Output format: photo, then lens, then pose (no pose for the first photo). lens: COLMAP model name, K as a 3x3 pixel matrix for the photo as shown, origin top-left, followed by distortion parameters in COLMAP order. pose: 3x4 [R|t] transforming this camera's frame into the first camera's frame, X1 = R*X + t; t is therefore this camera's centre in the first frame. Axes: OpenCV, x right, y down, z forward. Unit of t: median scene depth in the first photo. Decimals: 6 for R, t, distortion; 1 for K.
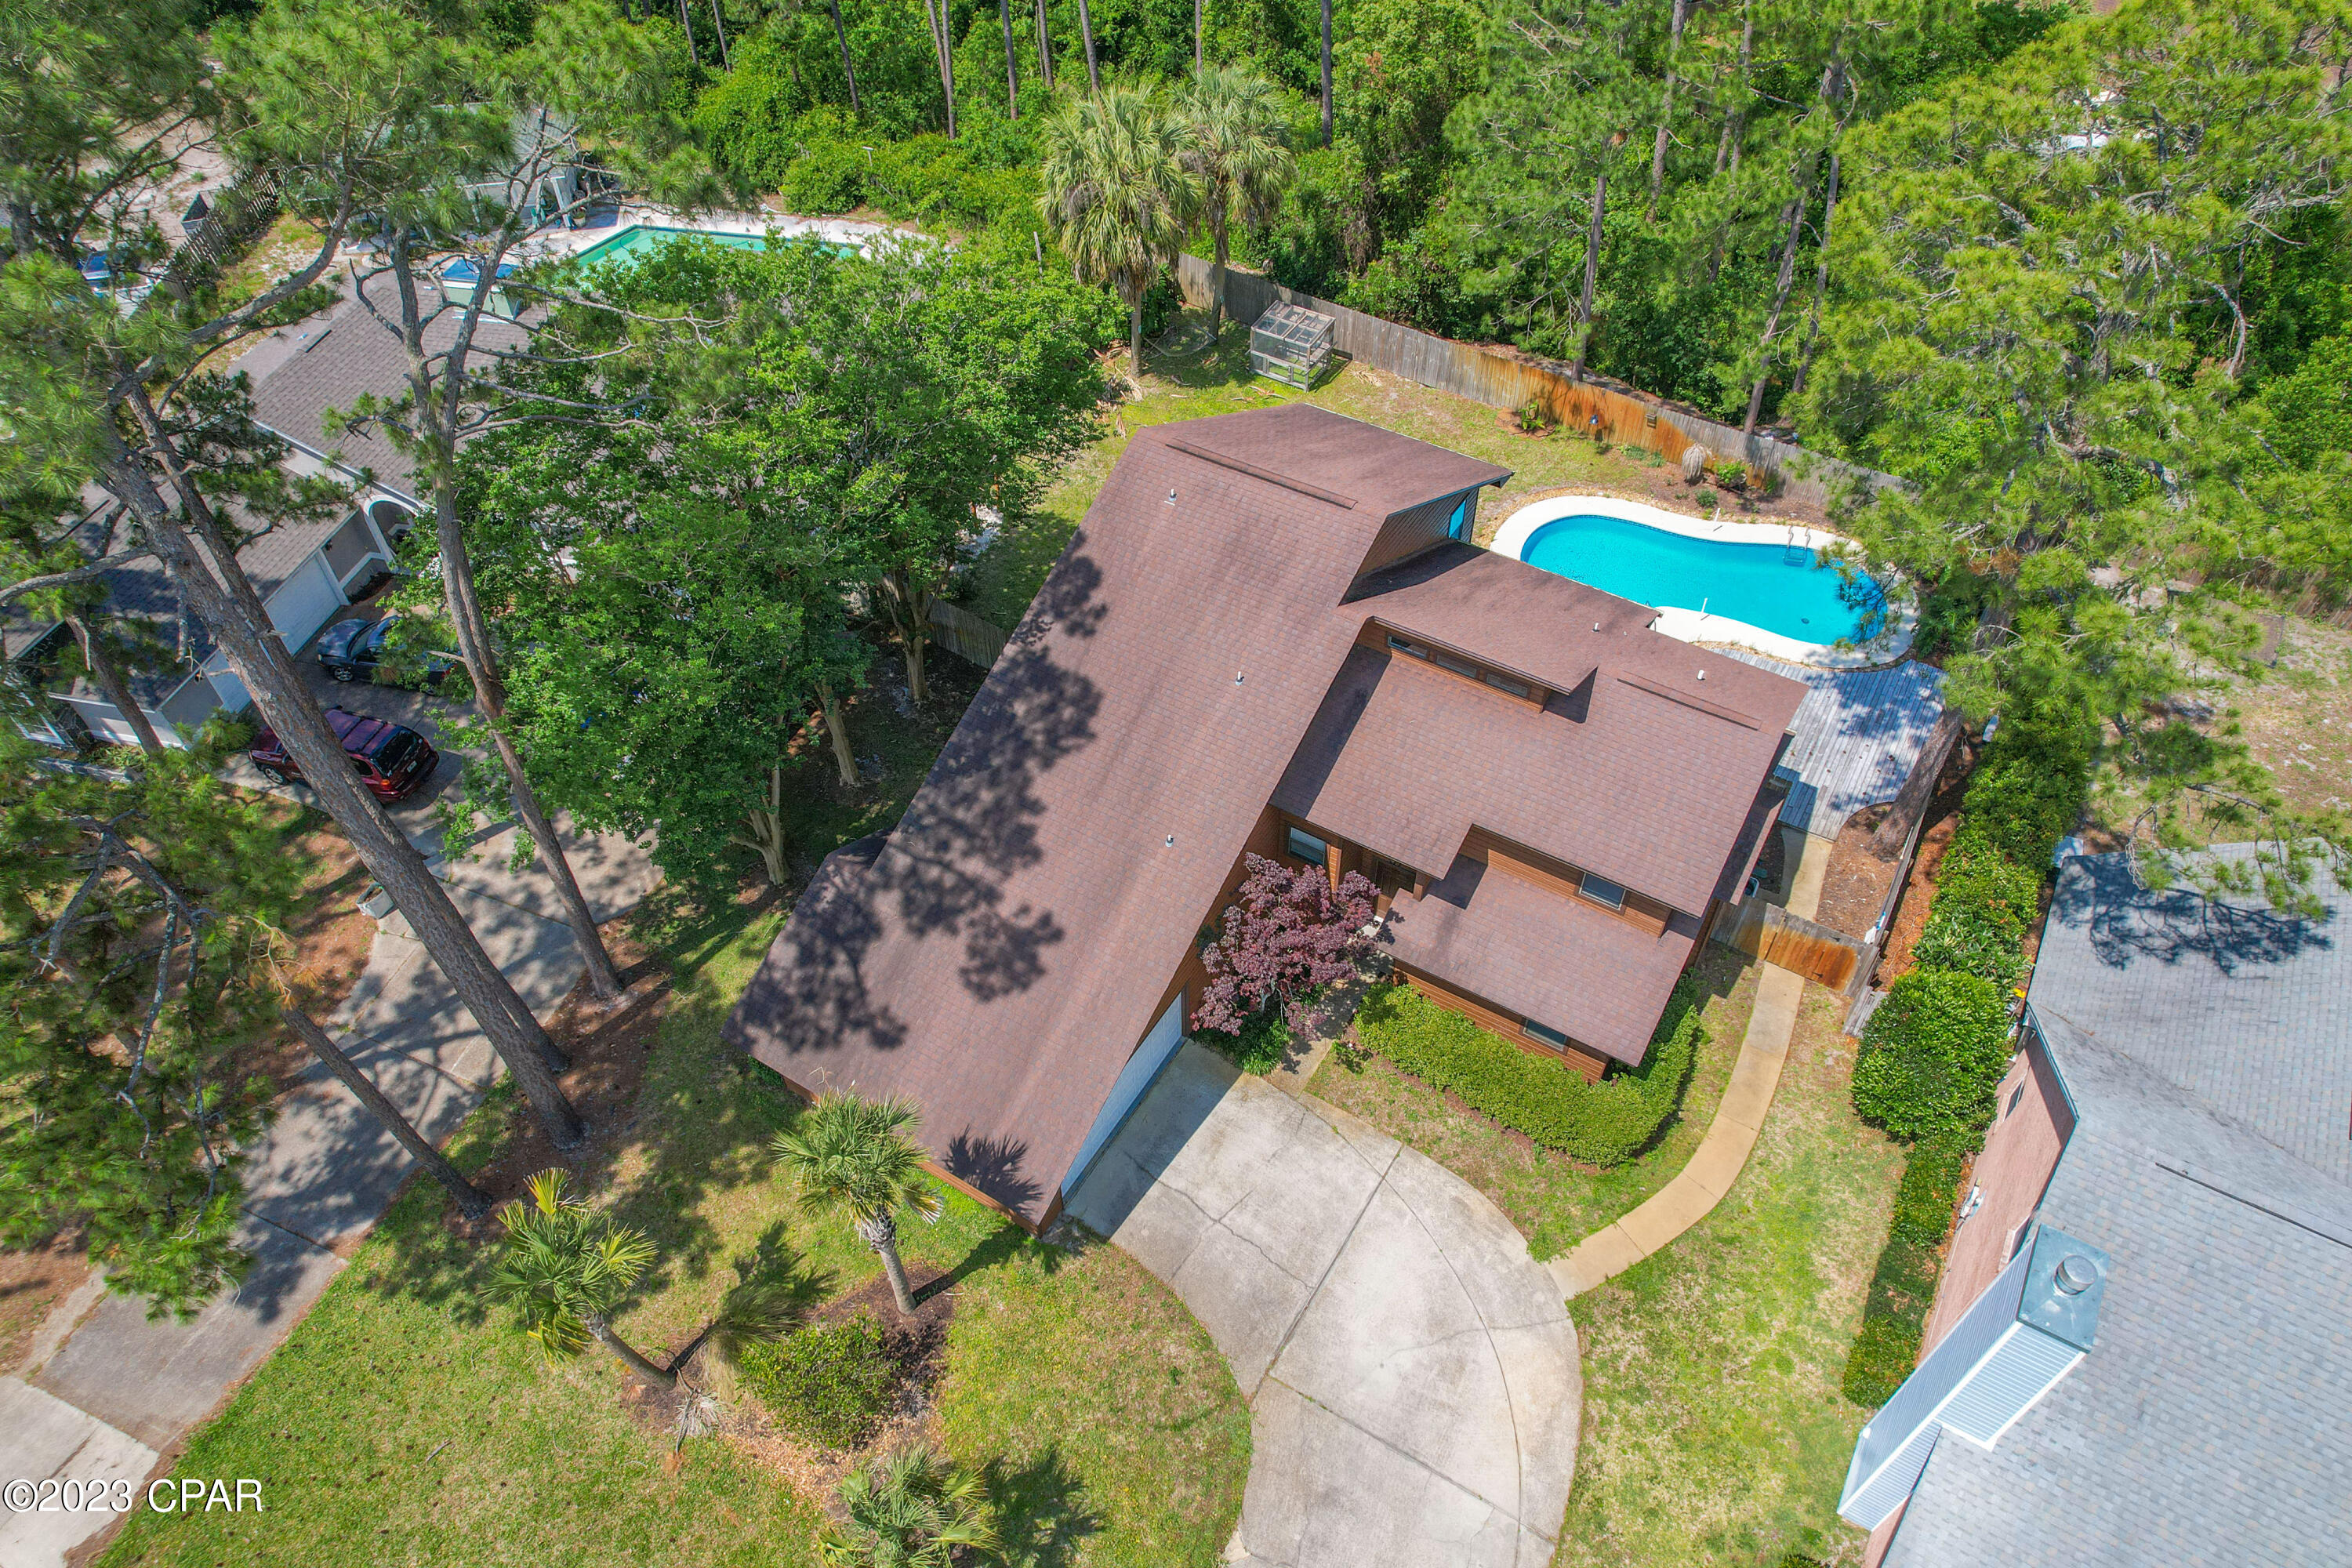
lens RADIAL K [[1502.9, 0, 1182.9], [0, 1502.9, 792.5], [0, 0, 1]] dist [-0.065497, 0.060960]
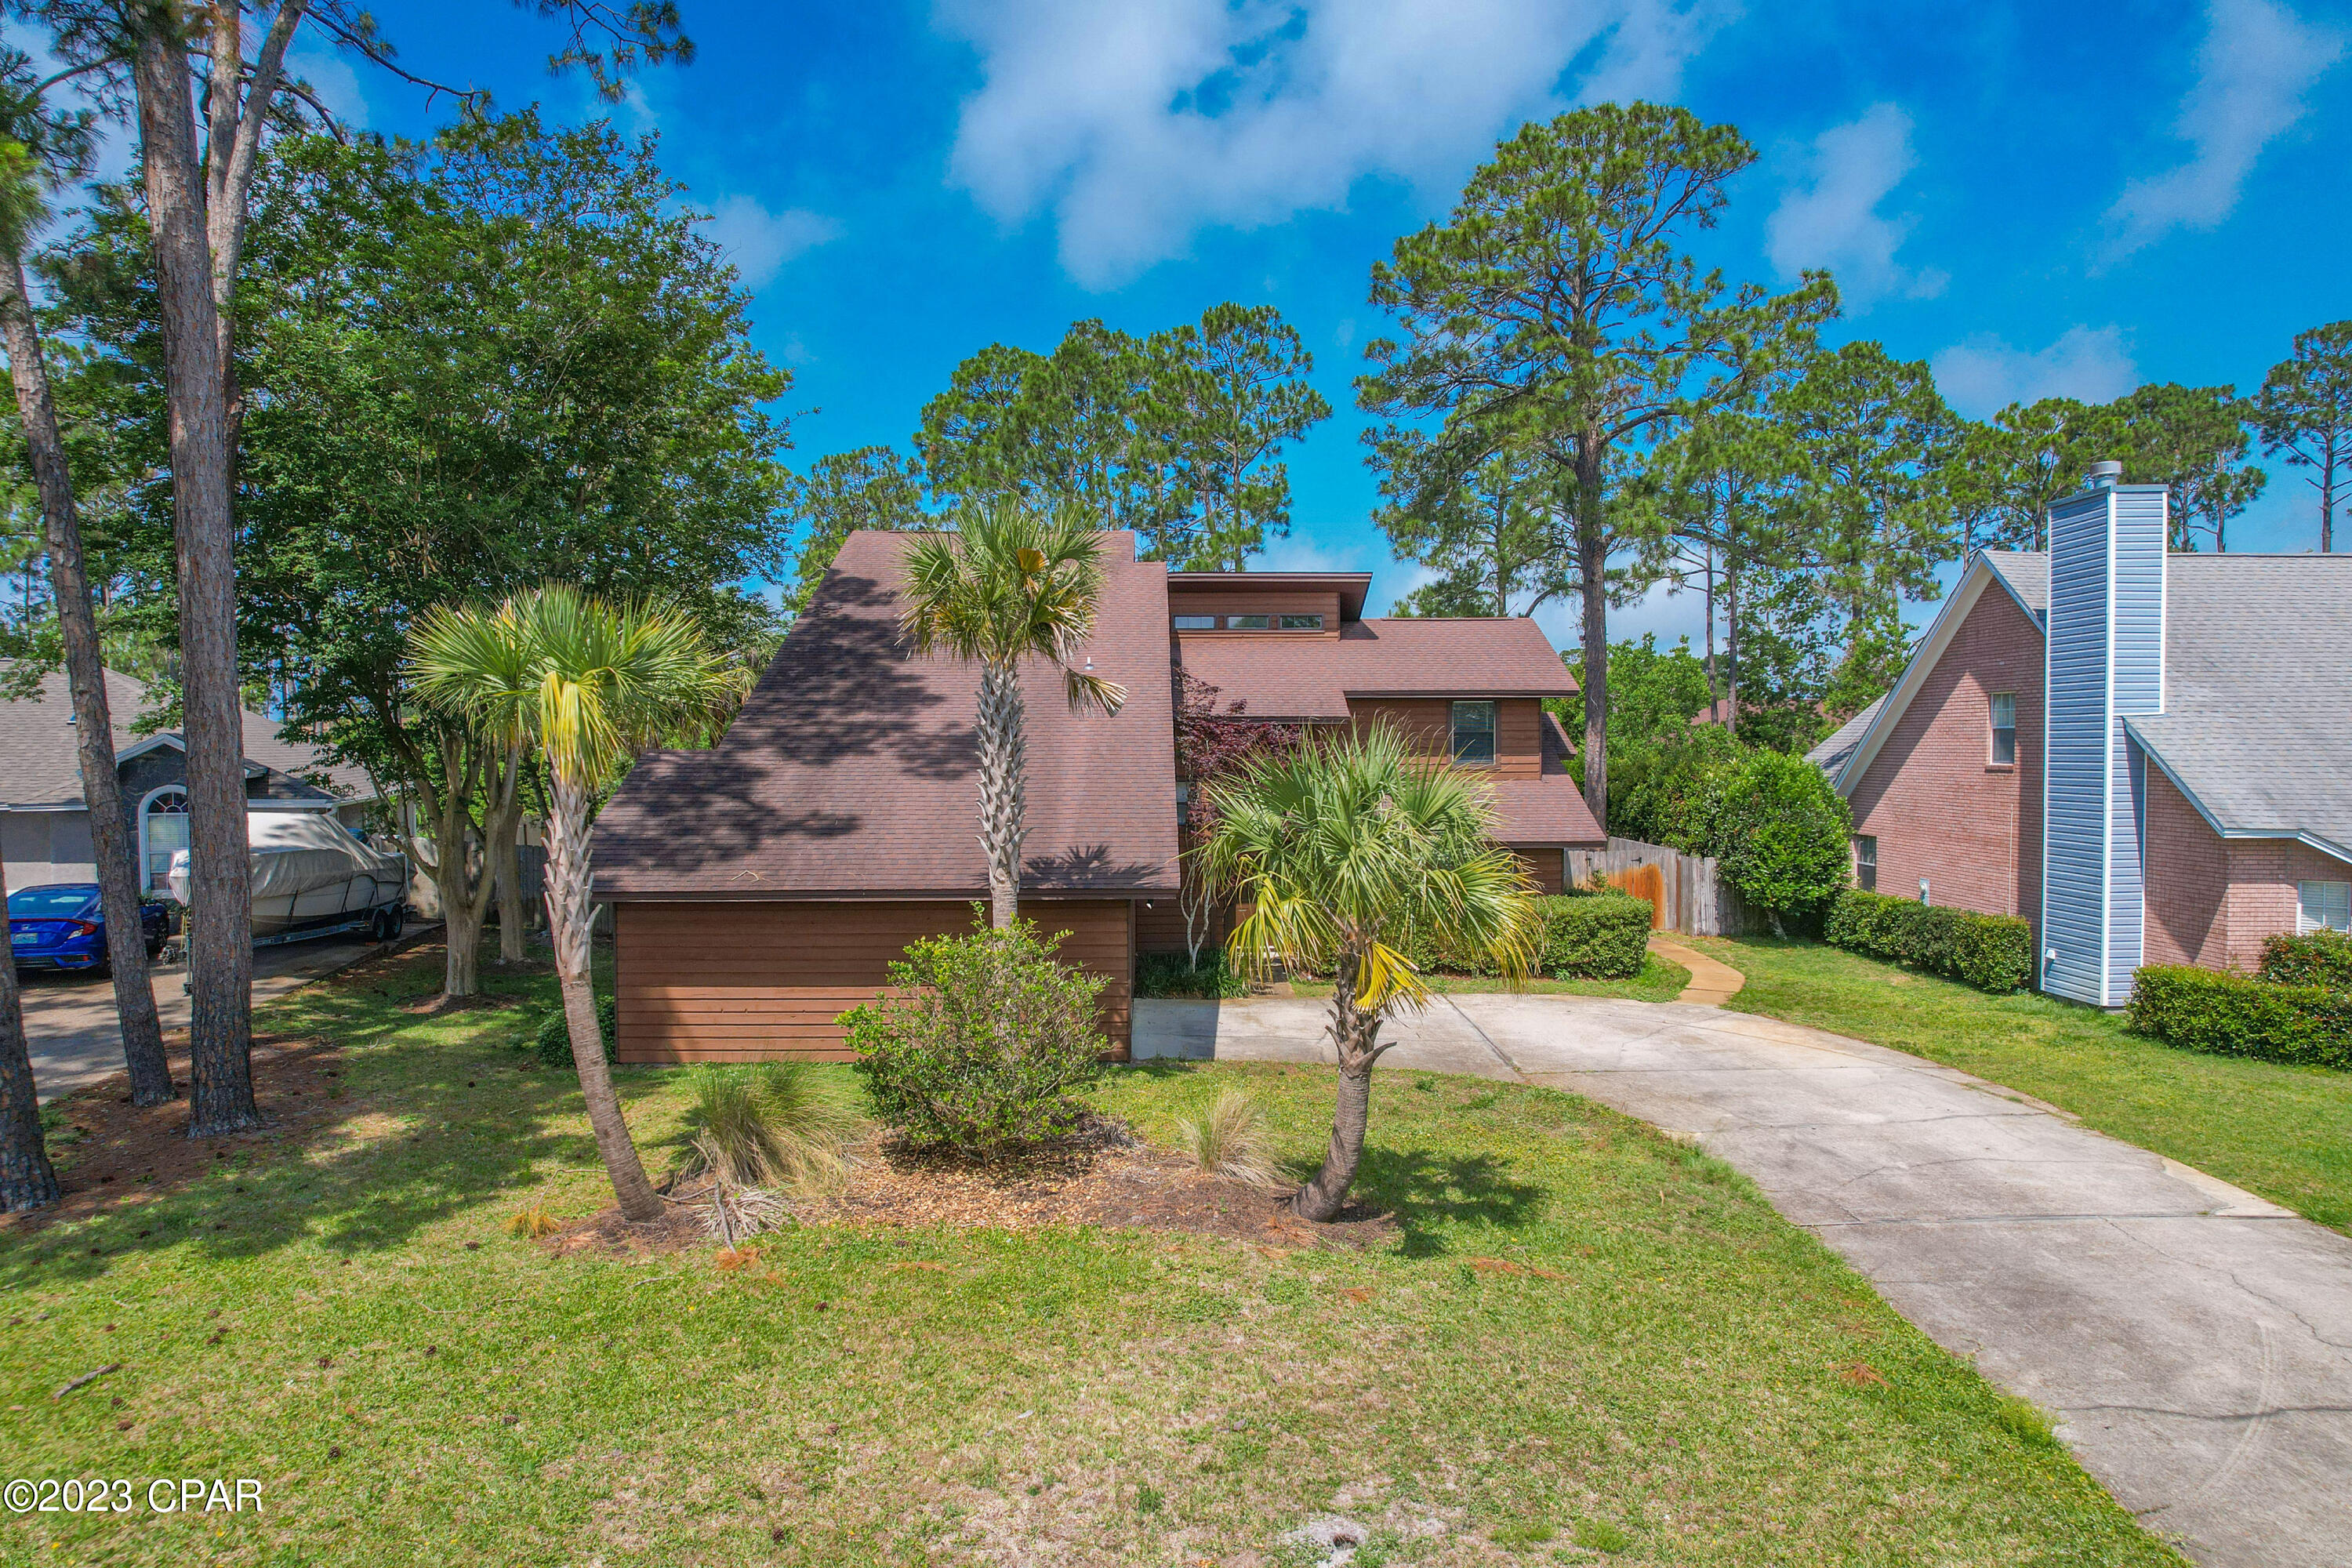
lens RADIAL K [[1502.9, 0, 1182.9], [0, 1502.9, 792.5], [0, 0, 1]] dist [-0.065497, 0.060960]
pose [[0.842664, -0.011061, 0.538326, -0.415203], [0.389047, 0.703684, -0.594534, 0.598436], [-0.372235, 0.710427, 0.597273, 0.501928]]
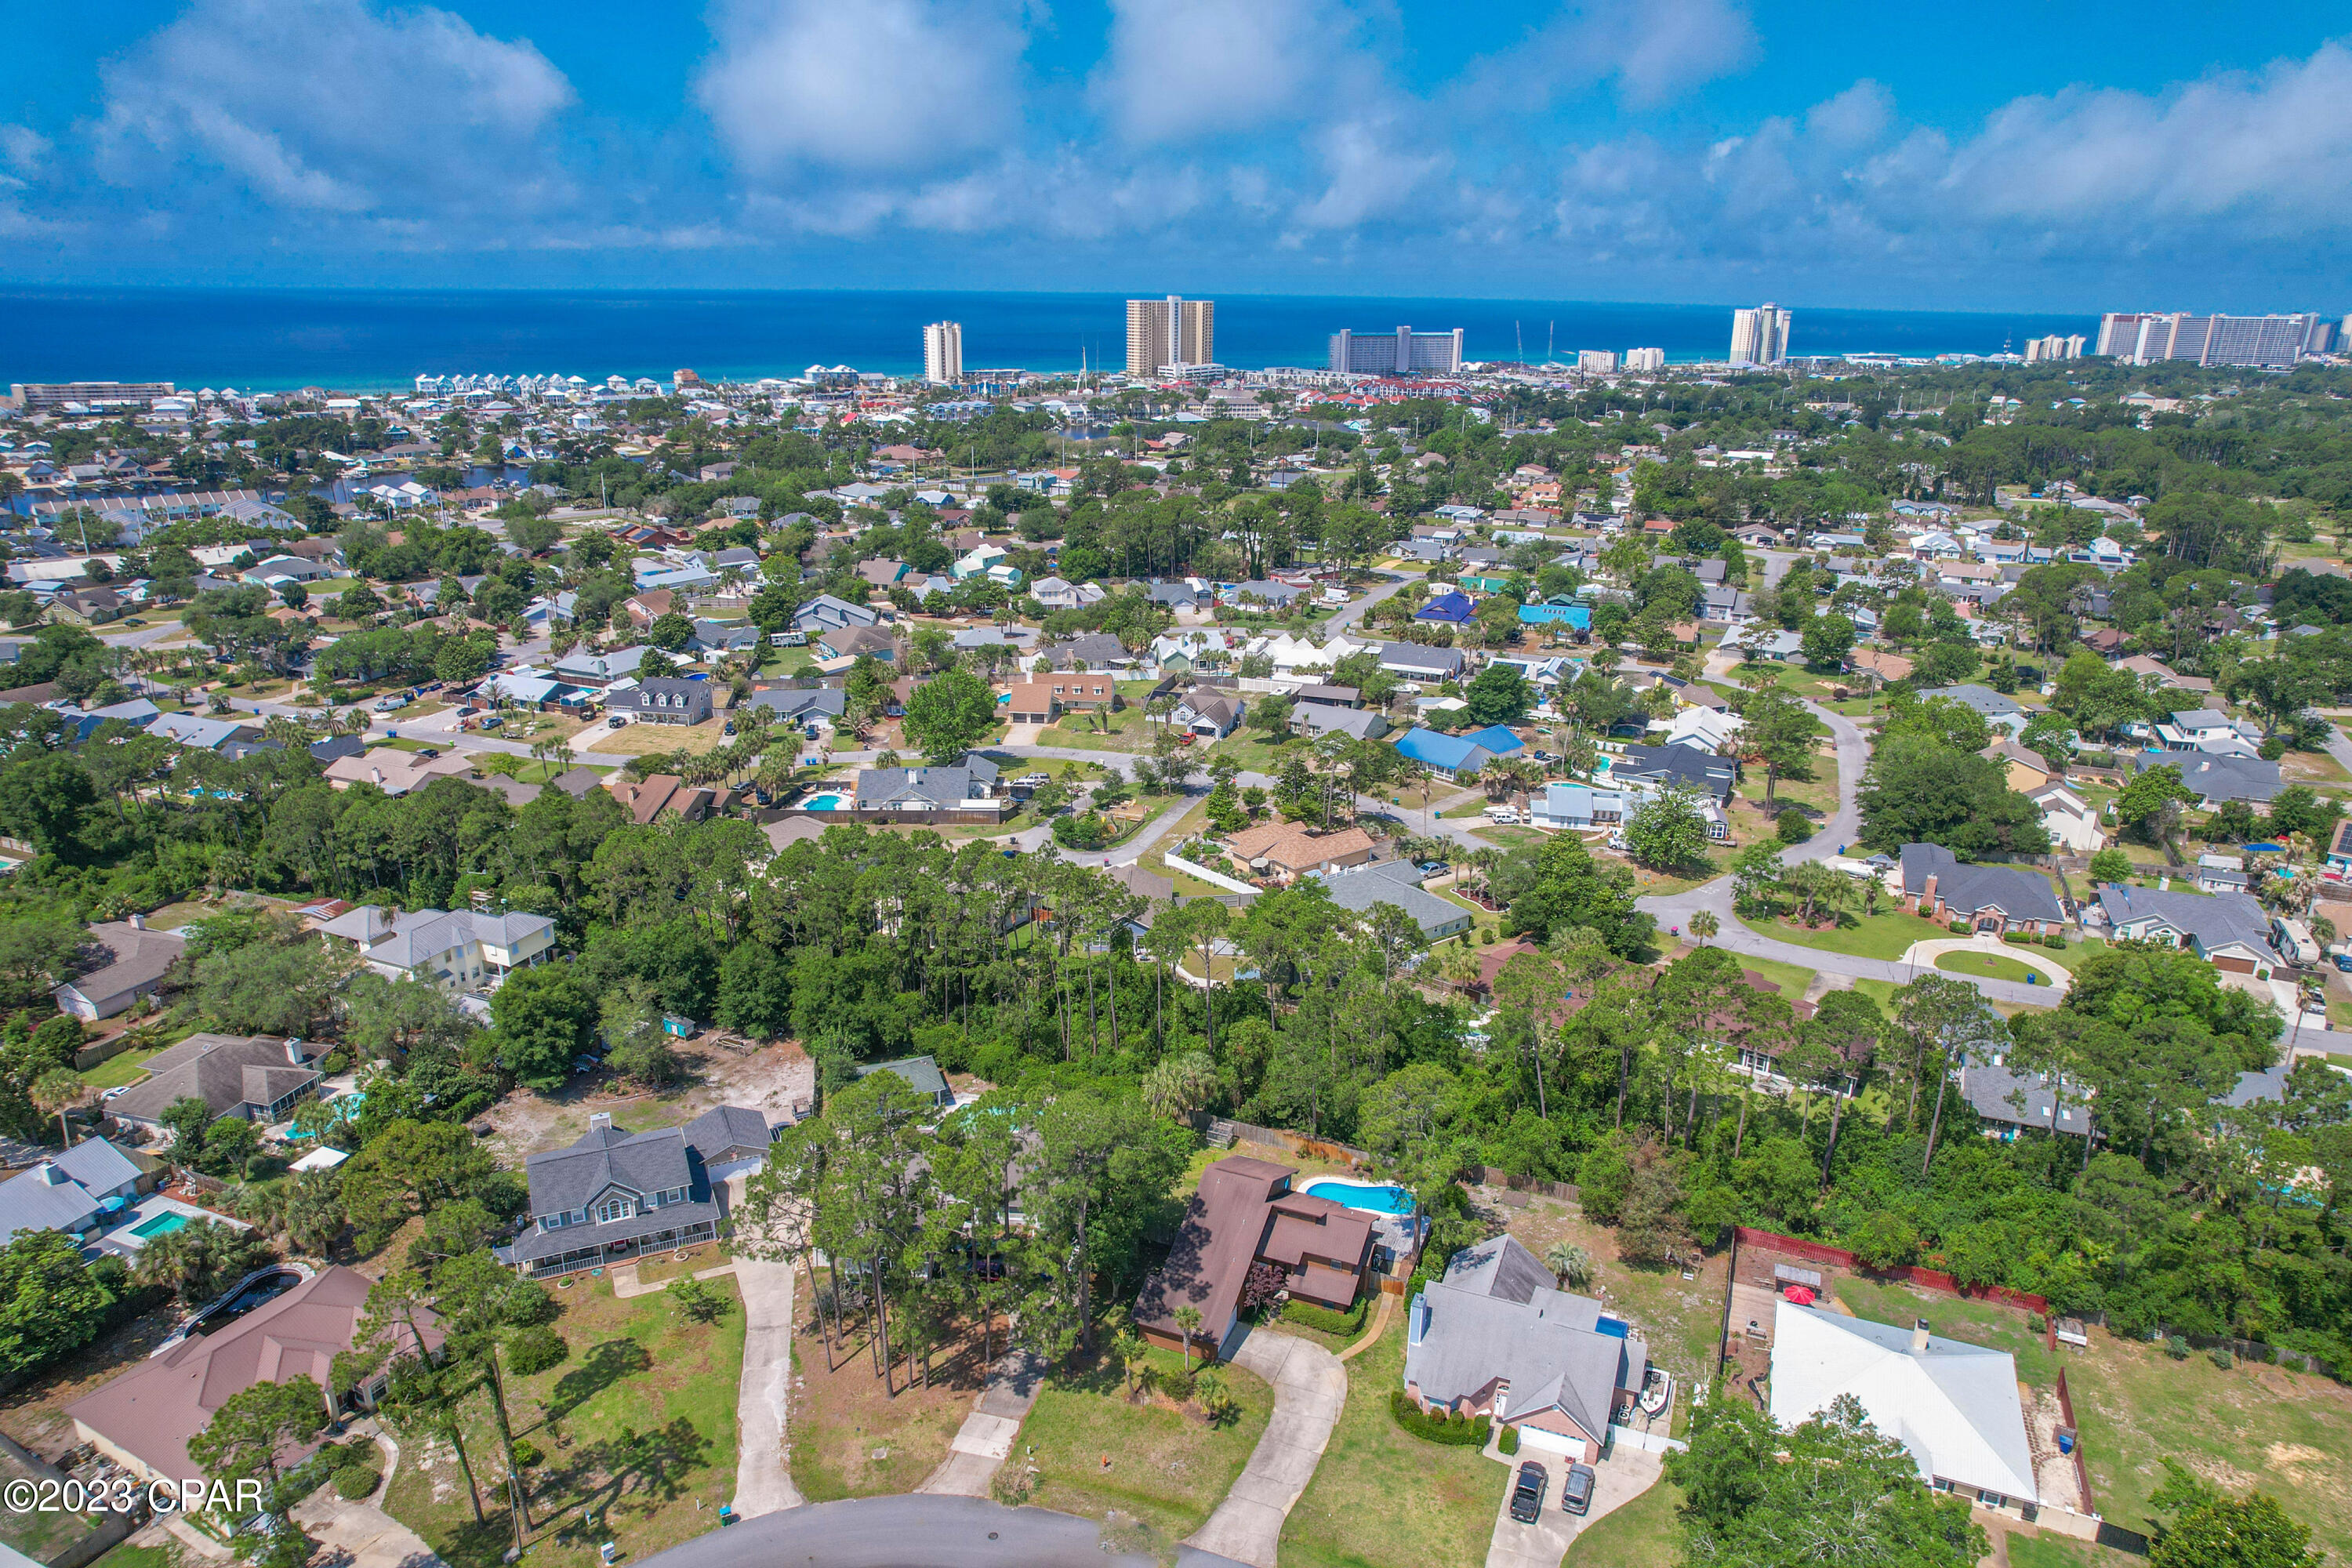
lens RADIAL K [[1505.4, 0, 1181.1], [0, 1505.4, 777.4], [0, 0, 1]] dist [-0.069981, 0.059671]
pose [[0.985964, -0.030433, 0.164161, -0.780782], [0.104296, 0.880063, -0.463262, 0.745383], [-0.130373, 0.473881, 0.870884, -3.195527]]
